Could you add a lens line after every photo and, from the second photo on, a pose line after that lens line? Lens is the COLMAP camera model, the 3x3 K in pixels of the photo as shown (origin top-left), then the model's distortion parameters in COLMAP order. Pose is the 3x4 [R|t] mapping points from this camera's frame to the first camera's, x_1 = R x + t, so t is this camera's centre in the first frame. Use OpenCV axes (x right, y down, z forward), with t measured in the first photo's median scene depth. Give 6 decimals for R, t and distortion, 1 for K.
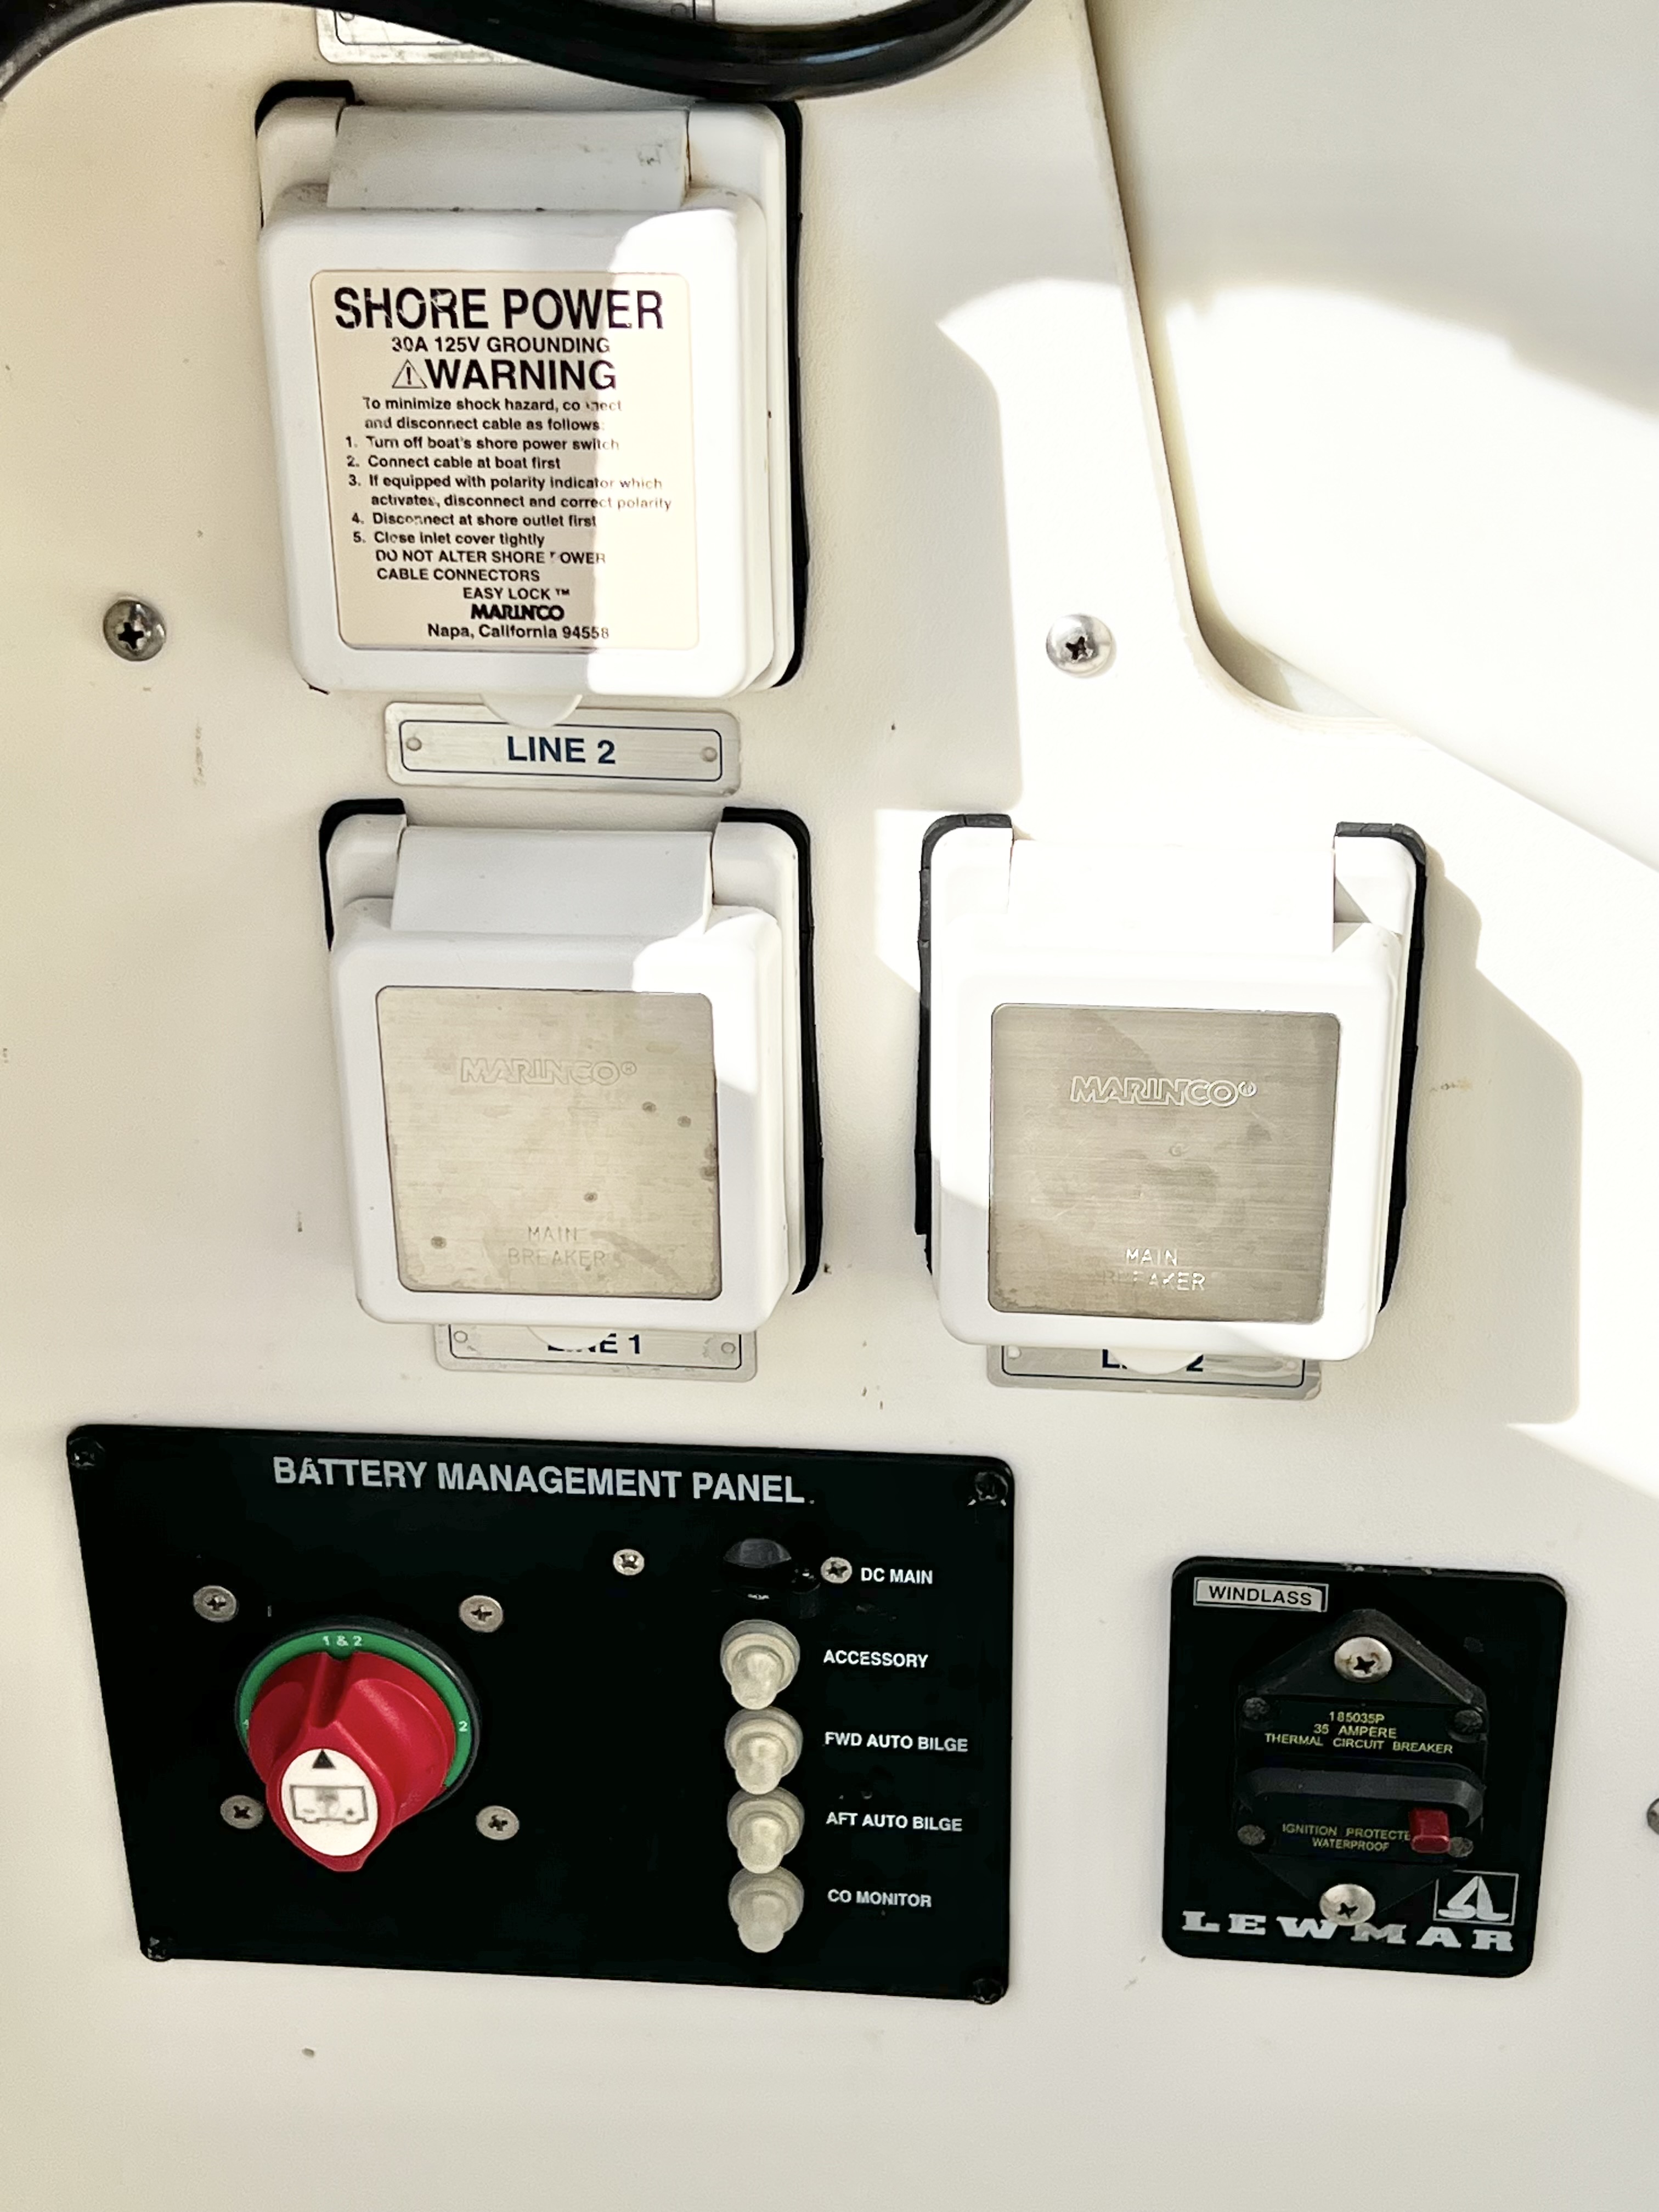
lens RADIAL K [[3440.6, 0, 826.5], [0, 3440.6, 1113.7], [0, 0, 1]] dist [0.168768, 0.000000]
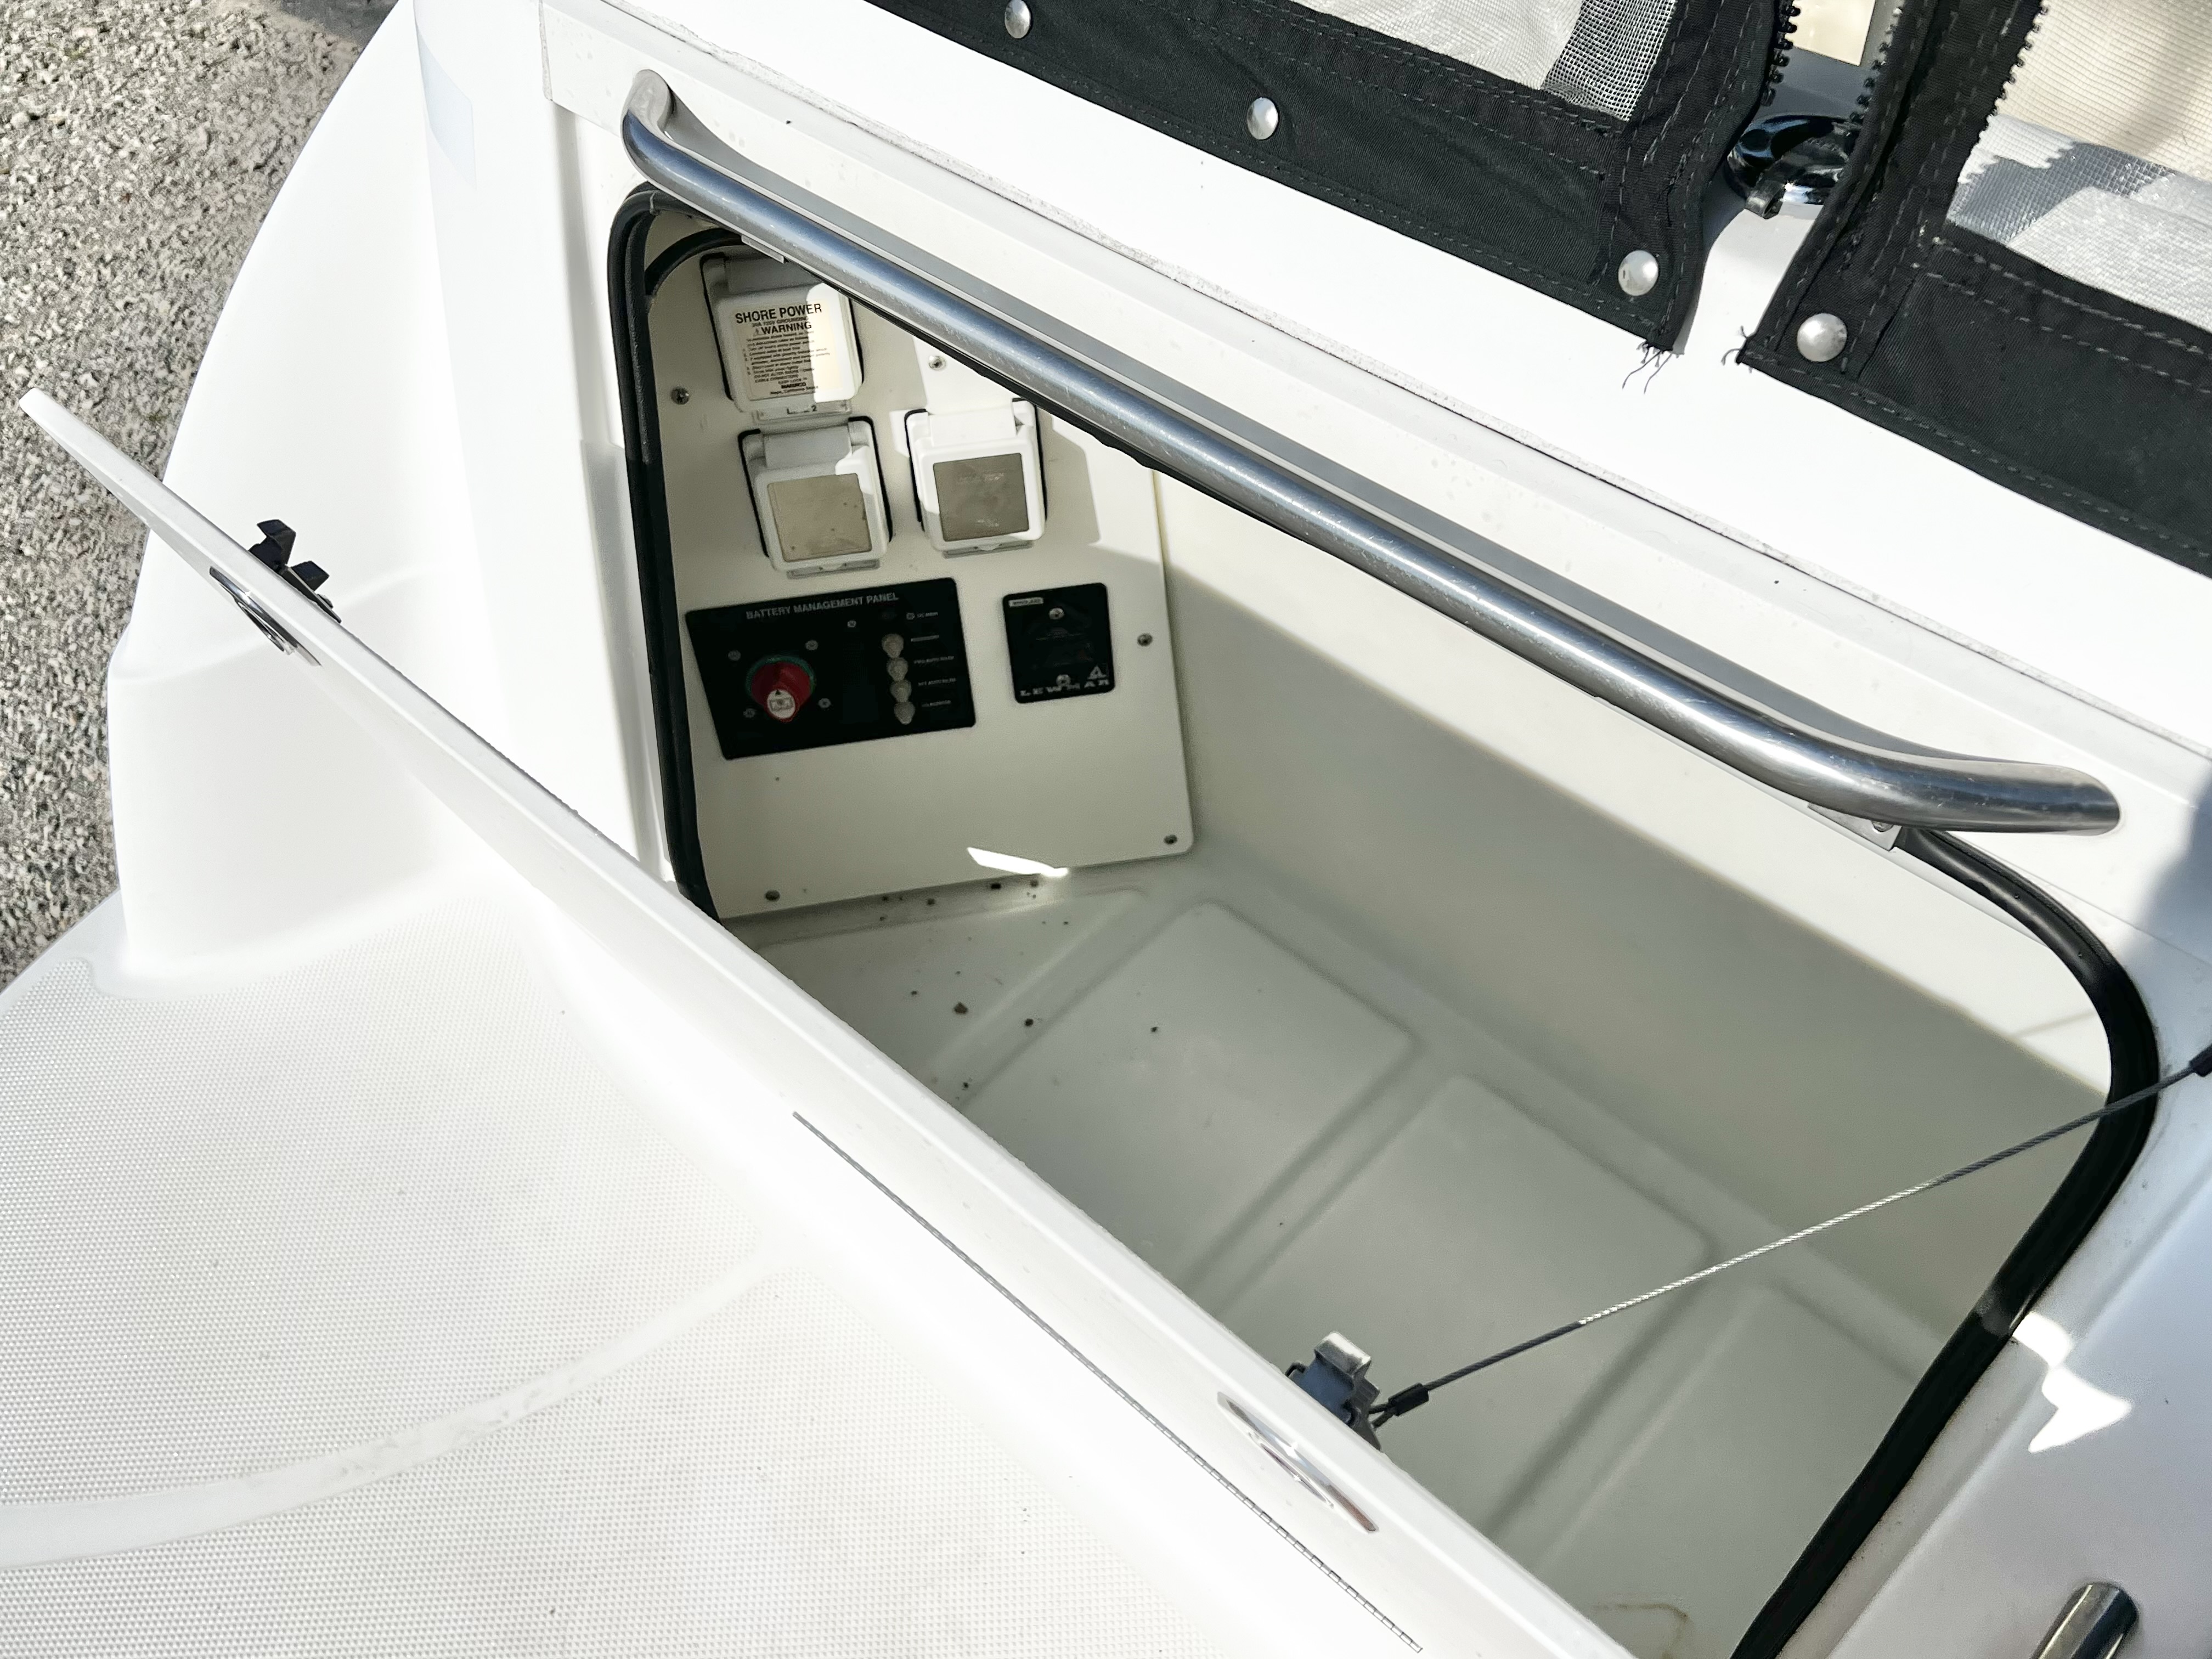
lens RADIAL K [[1929.6, 0, 1109.7], [0, 1929.6, 835.7], [0, 0, 1]] dist [0.013620, 0.000656]
pose [[0.973038, -0.190675, 0.129769, -0.106604], [0.151038, 0.951989, 0.266280, -0.164551], [-0.174312, -0.239501, 0.955120, -1.080215]]
